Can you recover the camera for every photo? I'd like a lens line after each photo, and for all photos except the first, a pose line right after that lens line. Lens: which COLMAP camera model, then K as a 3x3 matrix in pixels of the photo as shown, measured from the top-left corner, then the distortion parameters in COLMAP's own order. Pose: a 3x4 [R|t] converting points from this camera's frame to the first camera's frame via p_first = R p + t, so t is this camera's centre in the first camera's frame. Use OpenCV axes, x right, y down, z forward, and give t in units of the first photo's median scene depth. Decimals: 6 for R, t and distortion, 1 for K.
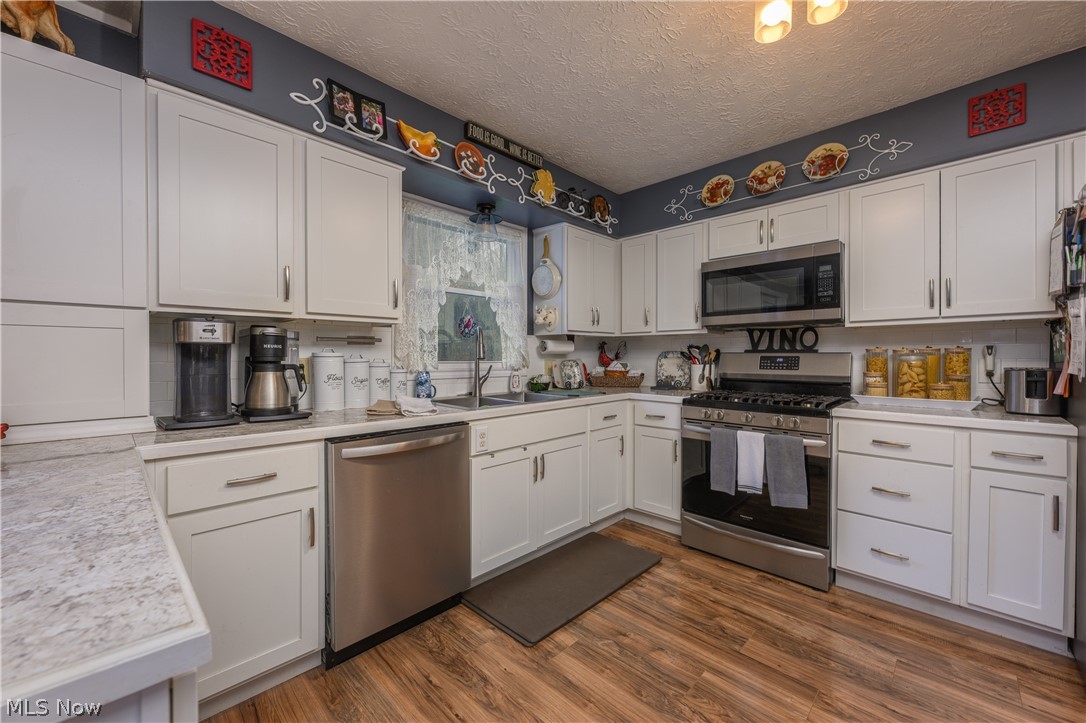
lens RADIAL K [[426.9, 0, 539.5], [0, 426.9, 357.9], [0, 0, 1]] dist [-0.000560, 0.000030]
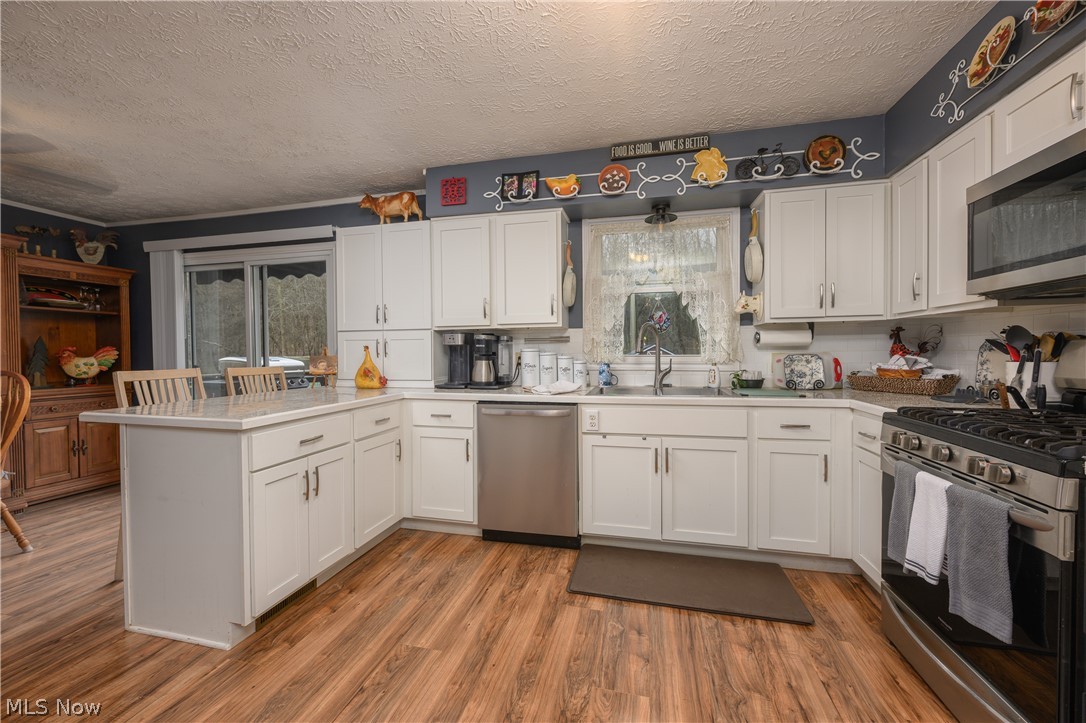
lens RADIAL K [[426.9, 0, 540.0], [0, 426.9, 357.8], [0, 0, 1]] dist [-0.000560, 0.000030]
pose [[0.514148, 0.008714, -0.857658, 0.744070], [0.005182, 0.999899, 0.013265, -0.000446], [0.857686, -0.011265, 0.514050, 0.245934]]
